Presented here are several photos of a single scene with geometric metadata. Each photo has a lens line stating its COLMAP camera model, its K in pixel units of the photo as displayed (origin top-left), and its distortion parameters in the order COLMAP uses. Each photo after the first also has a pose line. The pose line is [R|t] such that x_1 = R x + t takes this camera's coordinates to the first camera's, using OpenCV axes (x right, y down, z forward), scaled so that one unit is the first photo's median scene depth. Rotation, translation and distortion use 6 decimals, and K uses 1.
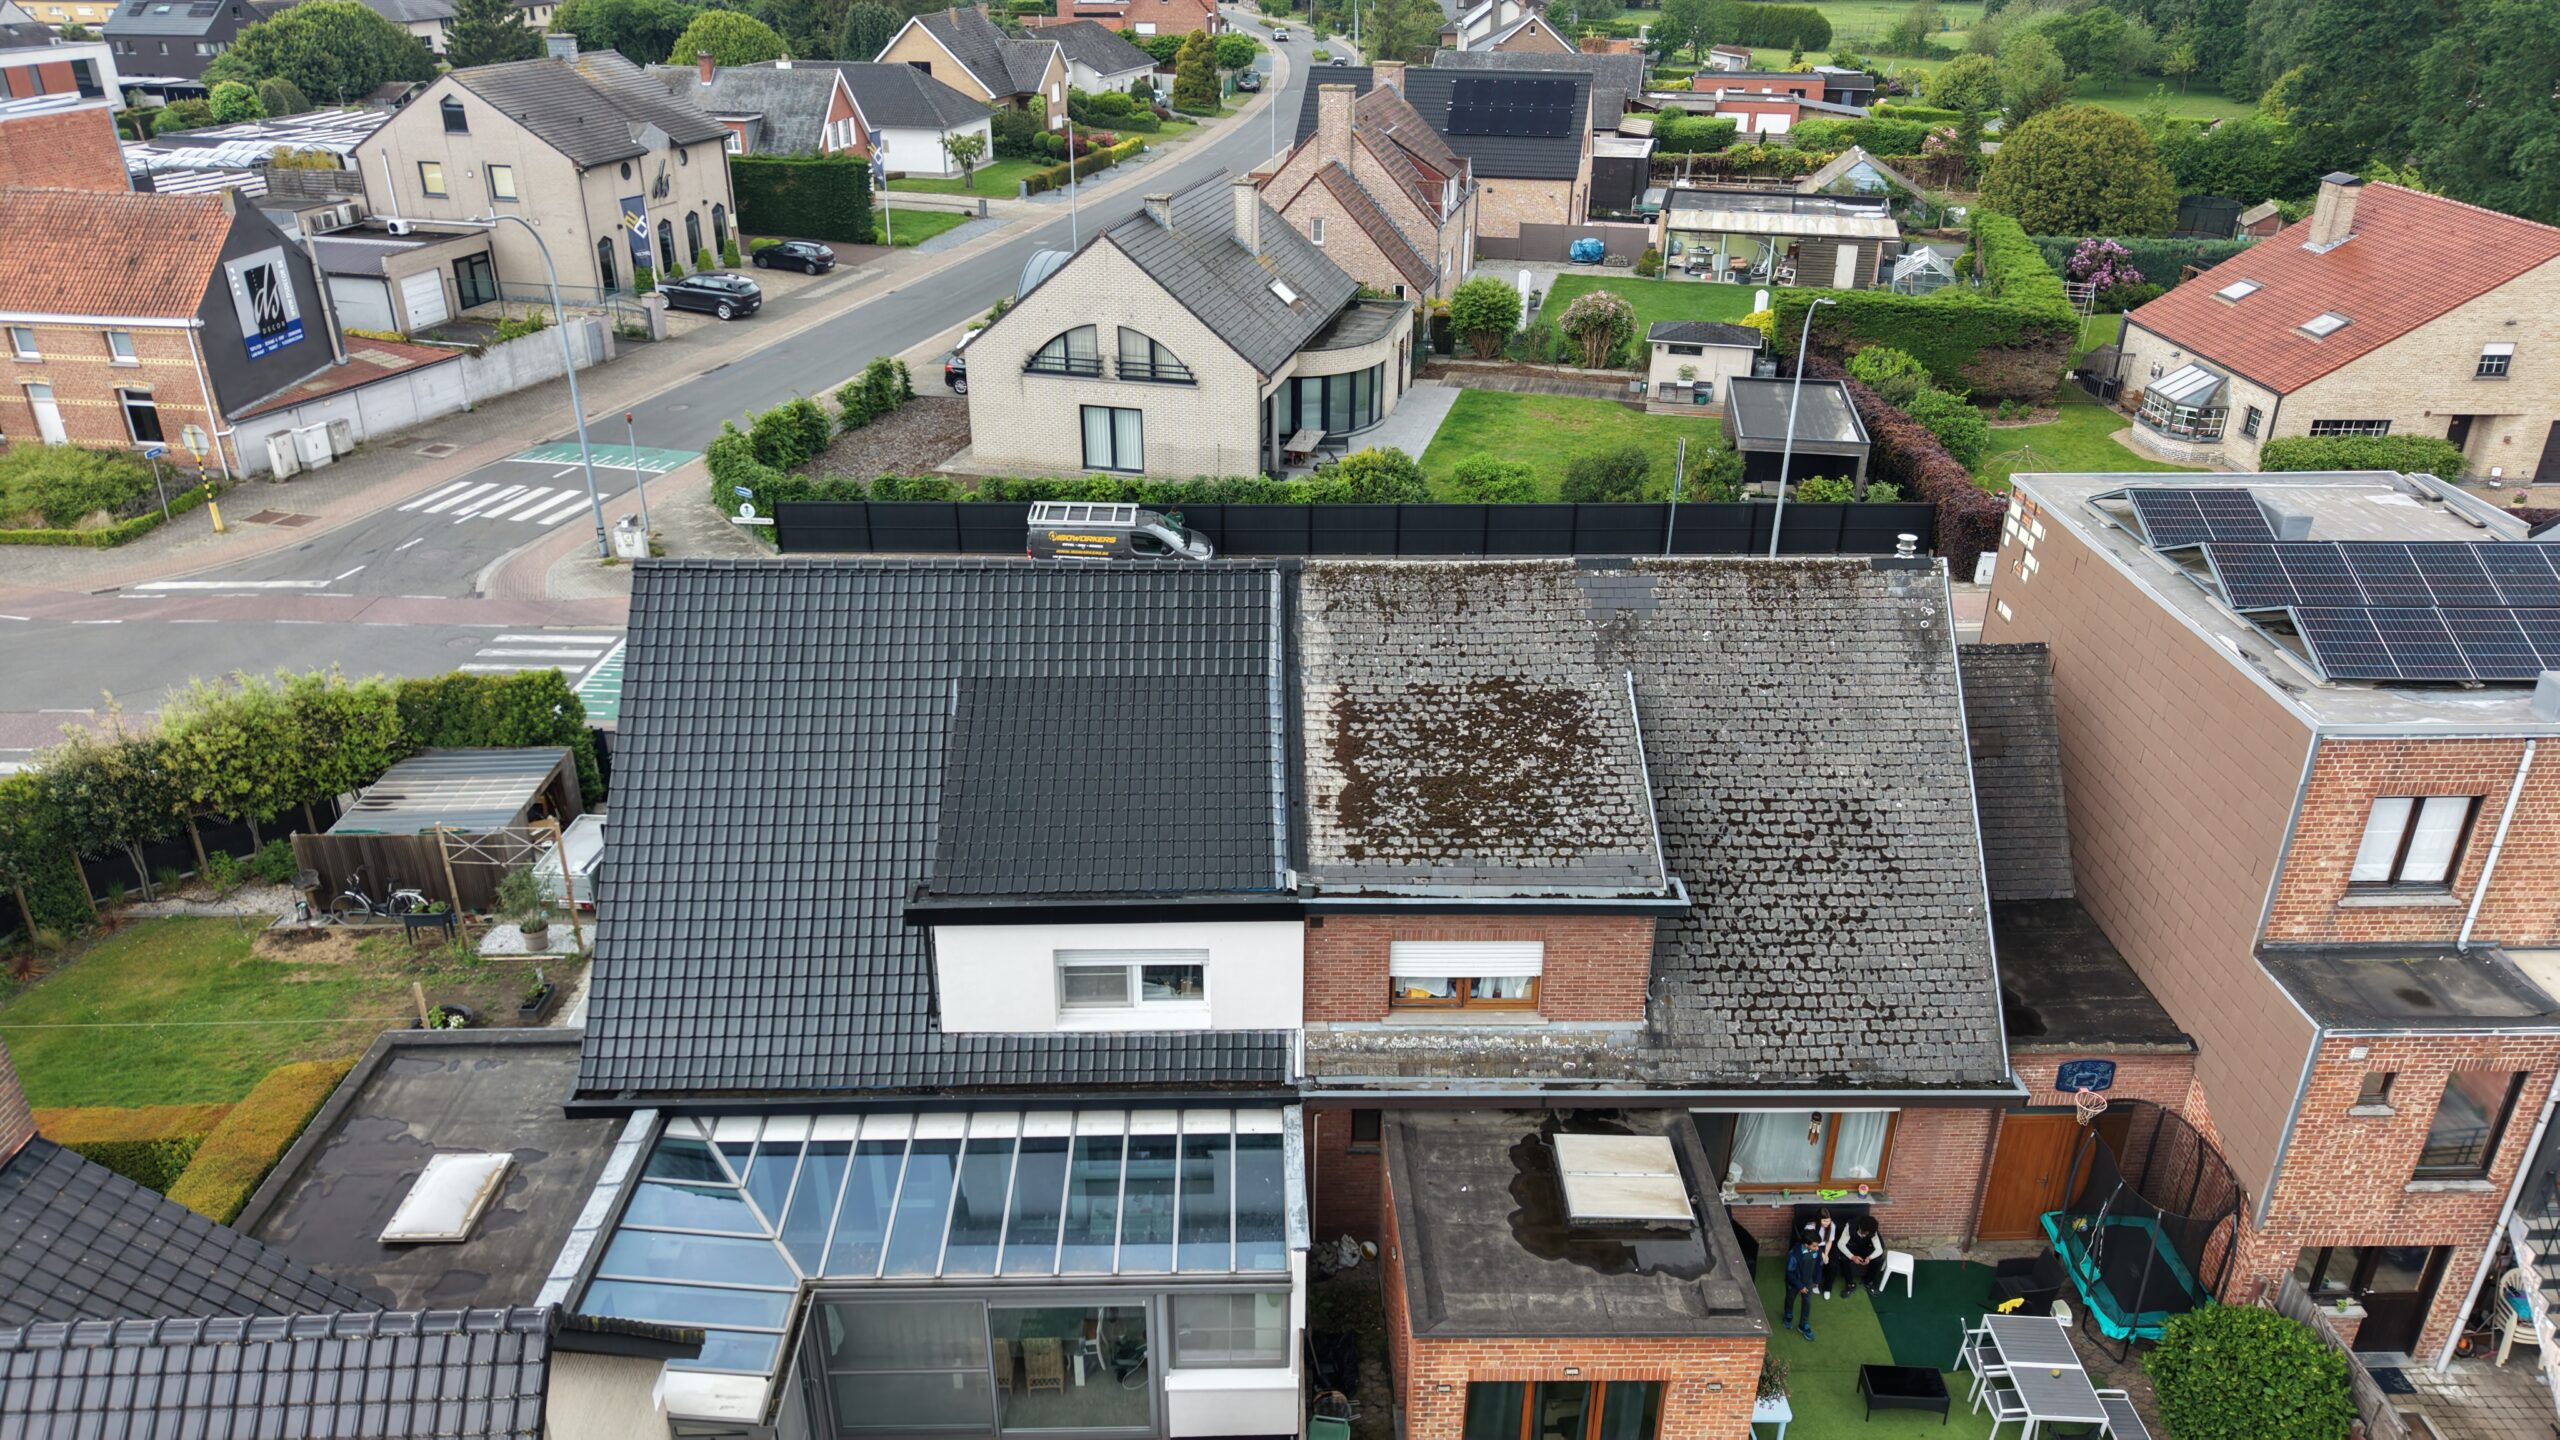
lens RADIAL K [[1693.0, 0, 1280.0], [0, 1693.0, 720.0], [0, 0, 1]] dist [0.028107, -0.026478]
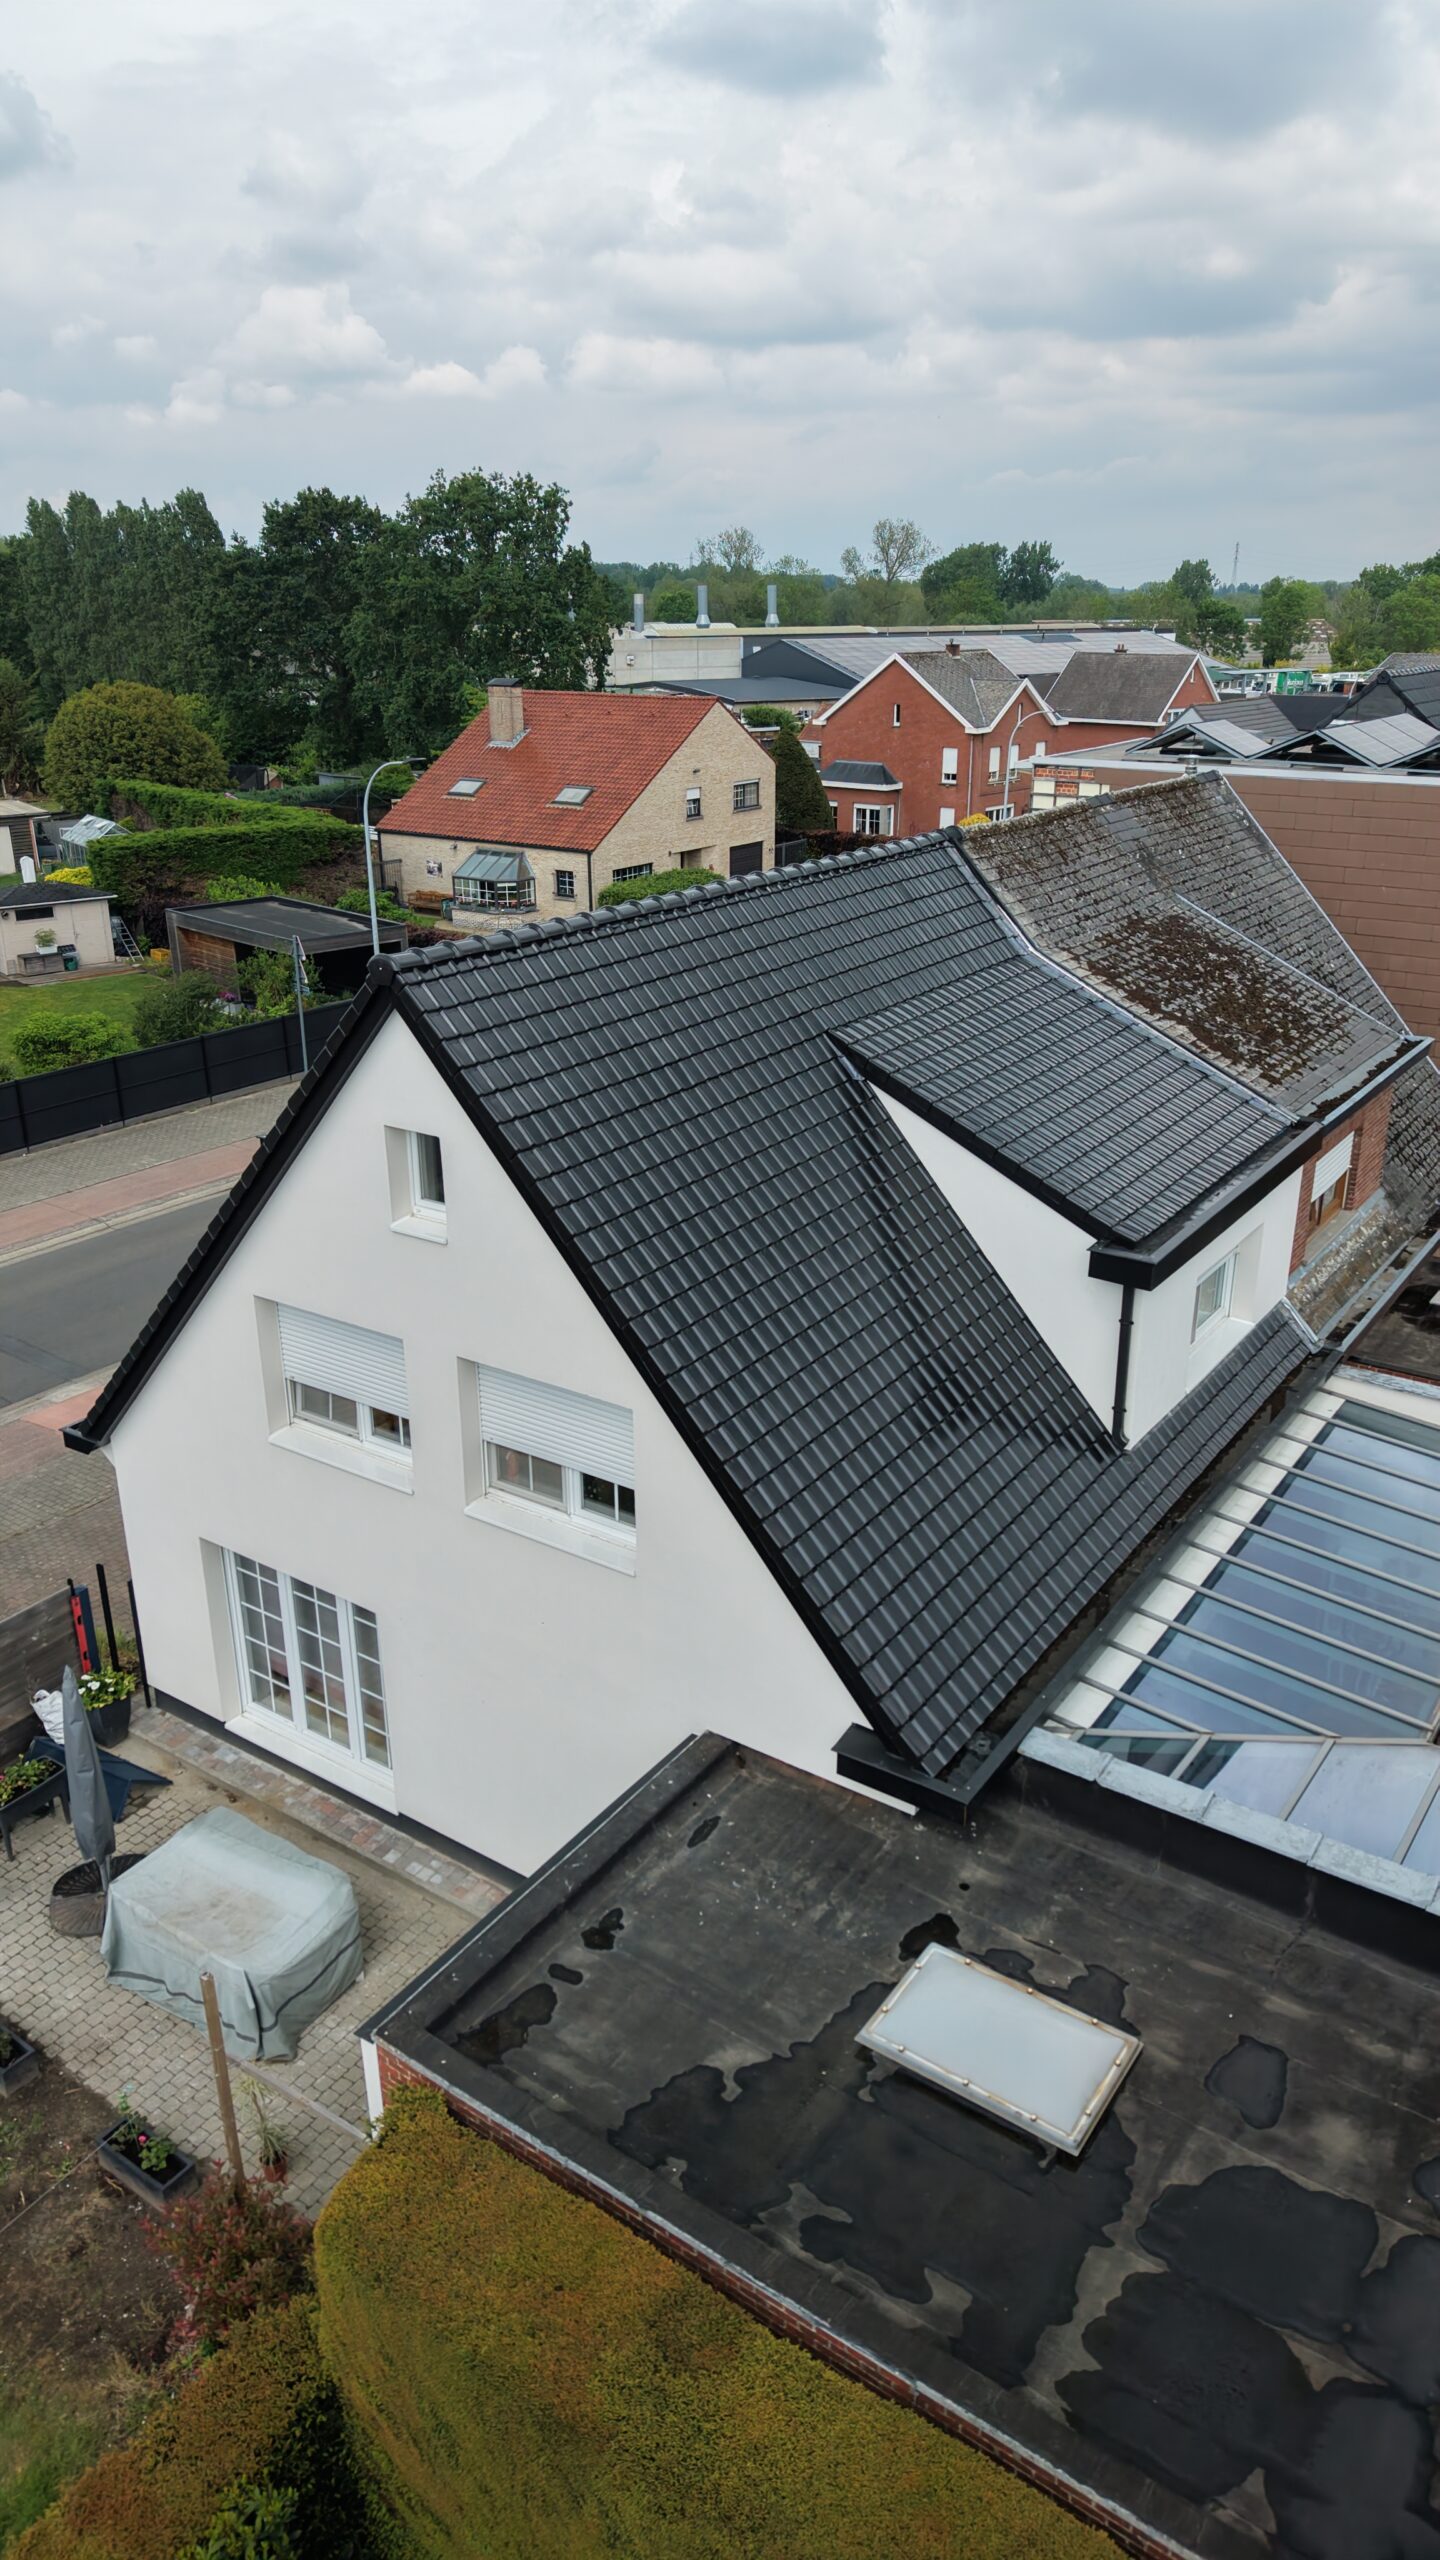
lens RADIAL K [[1693.0, 0, 727.5], [0, 1693.0, 1292.2], [0, 0, 1]] dist [0.028107, -0.026478]
pose [[0.577199, -0.312567, 0.754416, -0.302521], [0.359867, 0.926662, 0.108599, -0.006062], [-0.733033, 0.208806, 0.647351, 0.242435]]
